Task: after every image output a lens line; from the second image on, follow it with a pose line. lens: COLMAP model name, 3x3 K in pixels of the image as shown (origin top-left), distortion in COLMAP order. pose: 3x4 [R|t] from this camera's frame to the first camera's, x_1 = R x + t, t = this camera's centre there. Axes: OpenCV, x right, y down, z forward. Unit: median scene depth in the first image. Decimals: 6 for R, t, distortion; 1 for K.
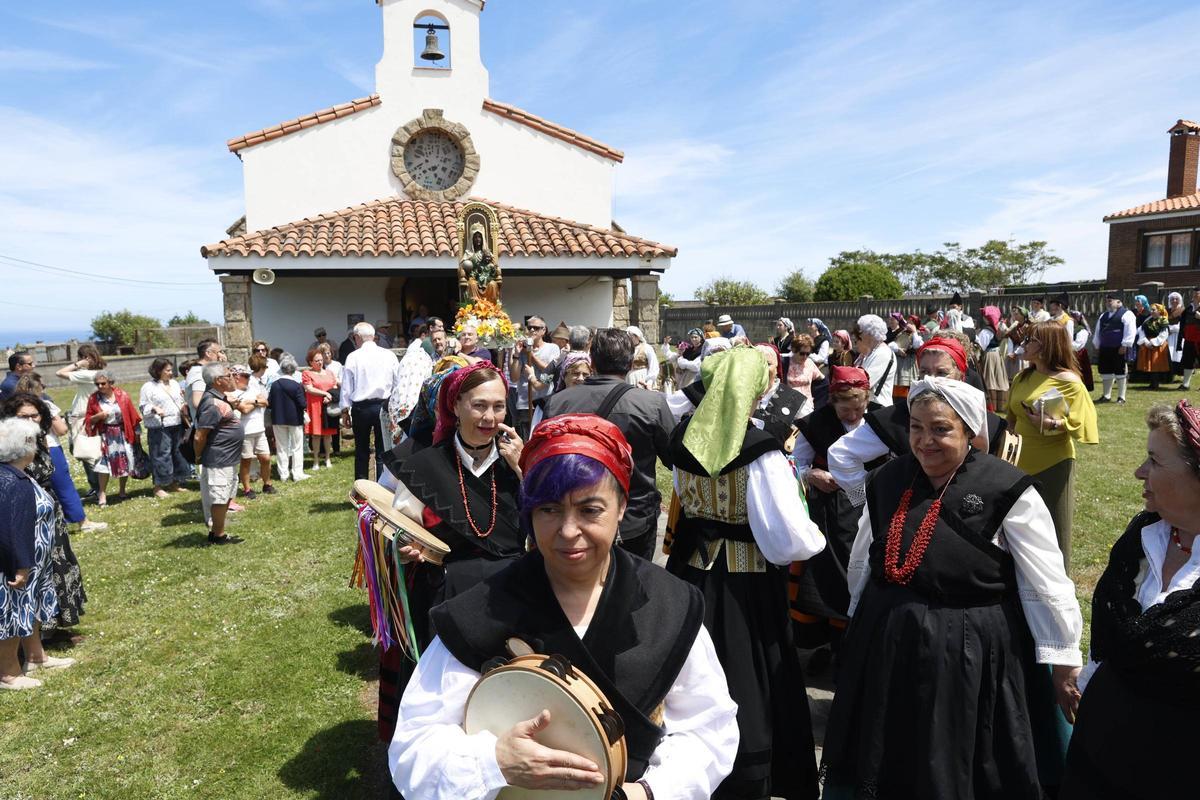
lens RADIAL K [[835.5, 0, 591.3], [0, 835.5, 411.7], [0, 0, 1]] dist [-0.108037, 0.091817]
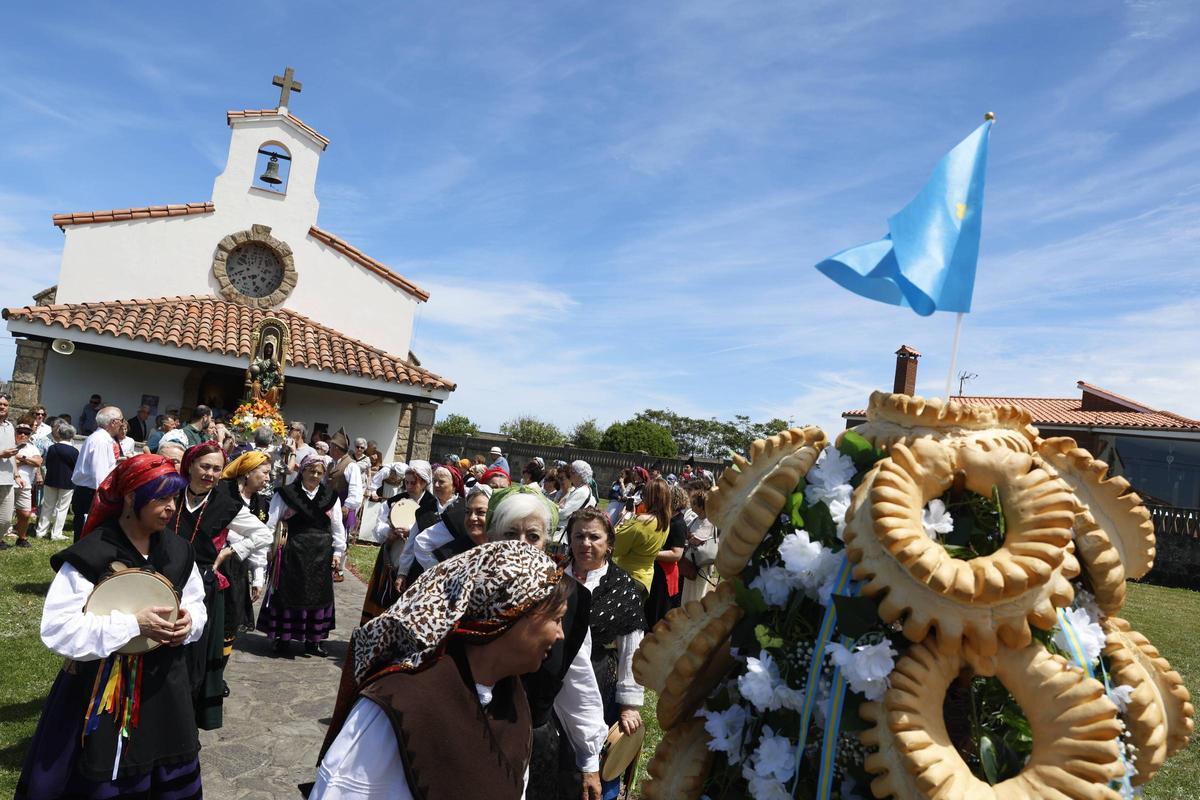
lens RADIAL K [[830.9, 0, 599.7], [0, 830.9, 412.1], [0, 0, 1]] dist [-0.112259, 0.097947]
pose [[0.964777, 0.154191, 0.213144, 0.051558], [-0.118559, 0.978122, -0.170940, 0.011833], [-0.234838, 0.139648, 0.961951, -0.127995]]
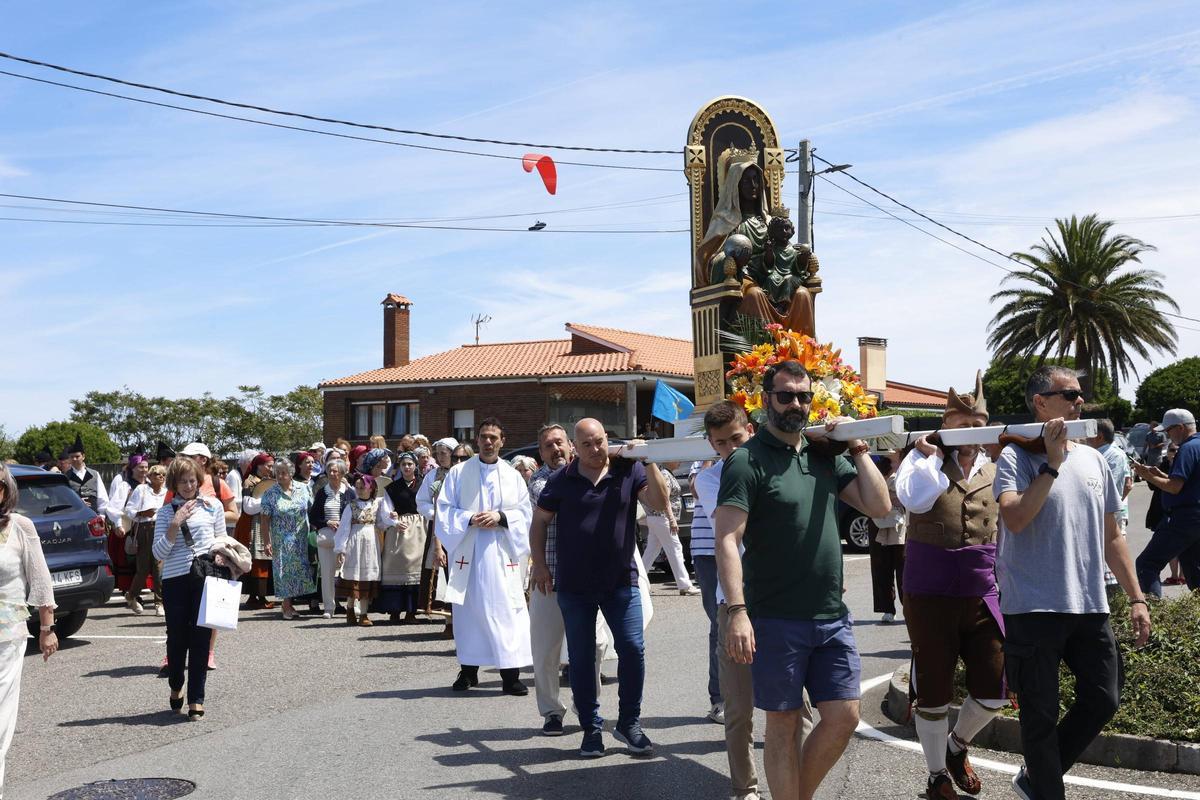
lens RADIAL K [[1791.1, 0, 600.0], [0, 1791.1, 400.0], [0, 0, 1]] dist [0.189481, 0.032647]
pose [[0.861646, 0.041205, 0.505835, -0.313447], [0.045904, 0.986286, -0.158535, 0.241661], [-0.505430, 0.159820, 0.847937, -1.741161]]
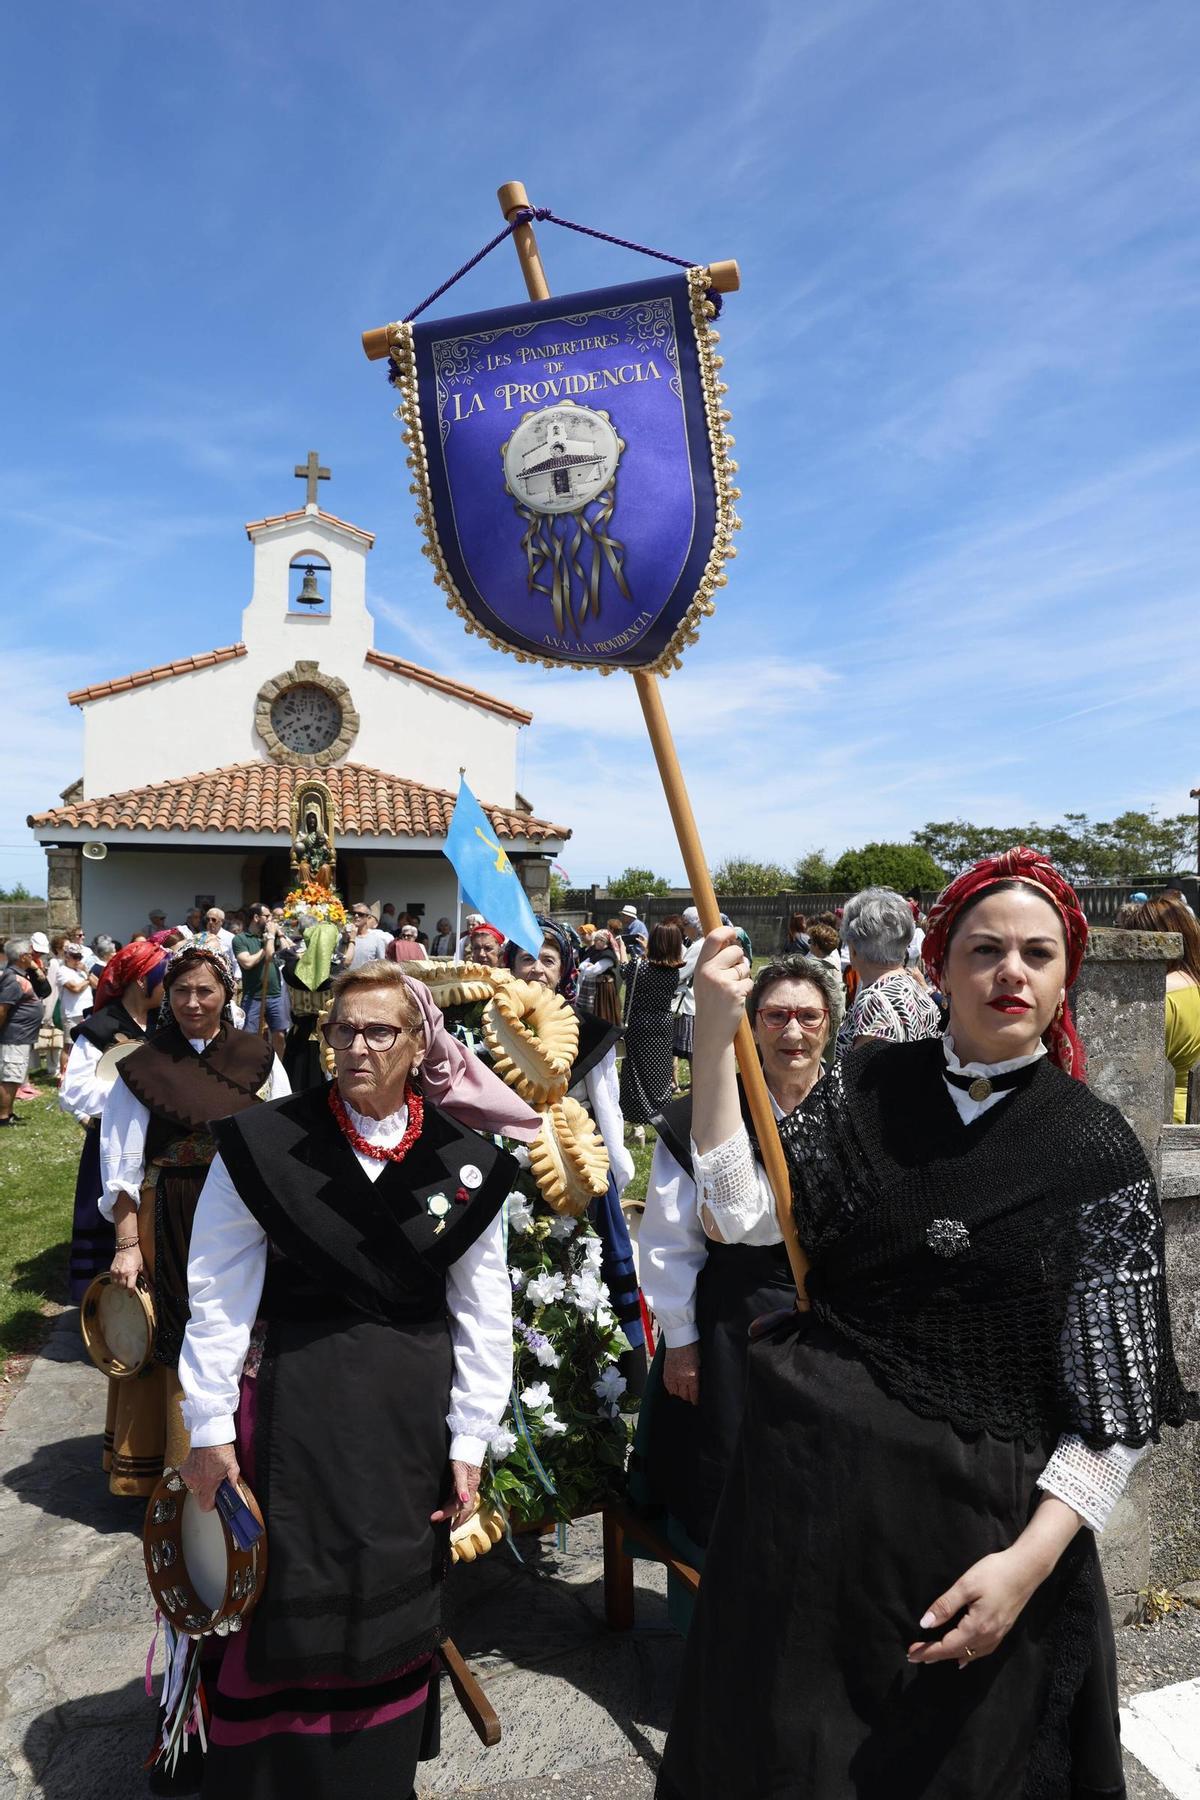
lens RADIAL K [[1246.3, 0, 593.4], [0, 1246.3, 899.4], [0, 0, 1]] dist [-0.112259, 0.097947]
pose [[0.999584, 0.023983, -0.016018, 0.135220], [-0.025721, 0.992562, -0.118993, 0.026806], [0.013045, 0.119355, 0.992766, -0.252909]]
